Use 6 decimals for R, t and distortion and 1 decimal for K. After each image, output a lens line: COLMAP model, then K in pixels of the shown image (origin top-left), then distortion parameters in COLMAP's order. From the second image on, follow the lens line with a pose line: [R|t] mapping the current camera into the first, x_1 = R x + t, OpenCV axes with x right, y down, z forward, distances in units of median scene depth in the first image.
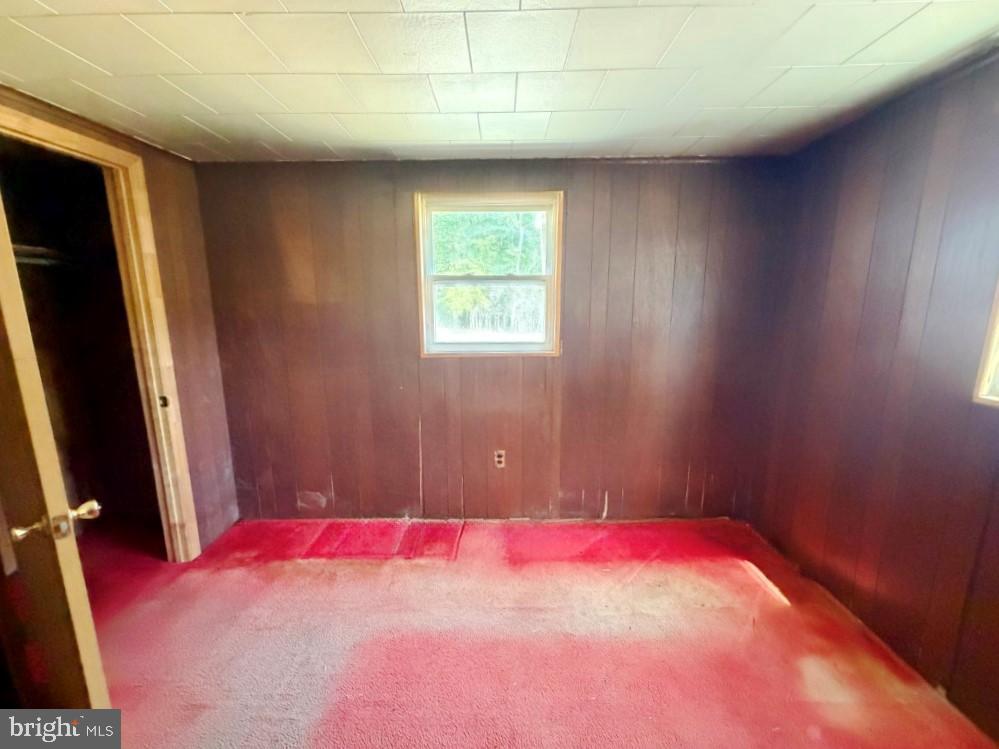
lens RADIAL K [[411.3, 0, 494.5], [0, 411.3, 375.6], [0, 0, 1]] dist [0.000433, 0.000250]
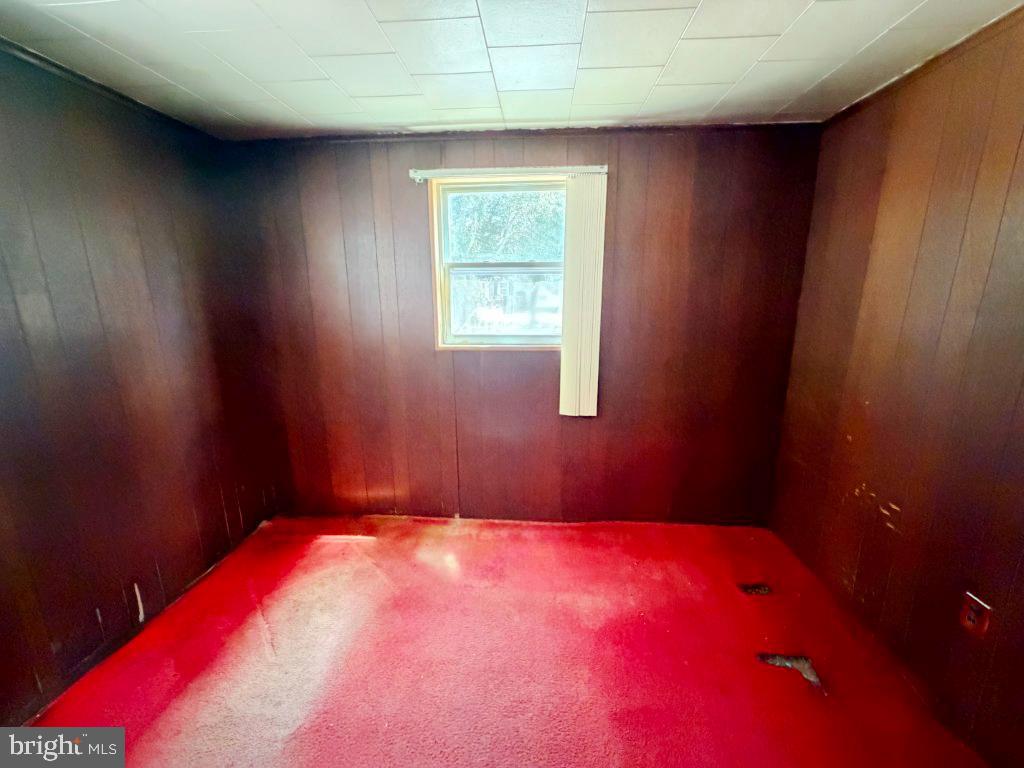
lens RADIAL K [[421.6, 0, 506.9], [0, 421.6, 385.1], [0, 0, 1]] dist [0.000433, 0.000250]
pose [[0.057588, -0.221733, 0.973406, -0.387669], [0.187210, 0.960126, 0.207632, -0.074013], [-0.980630, 0.170274, 0.096802, 0.400812]]
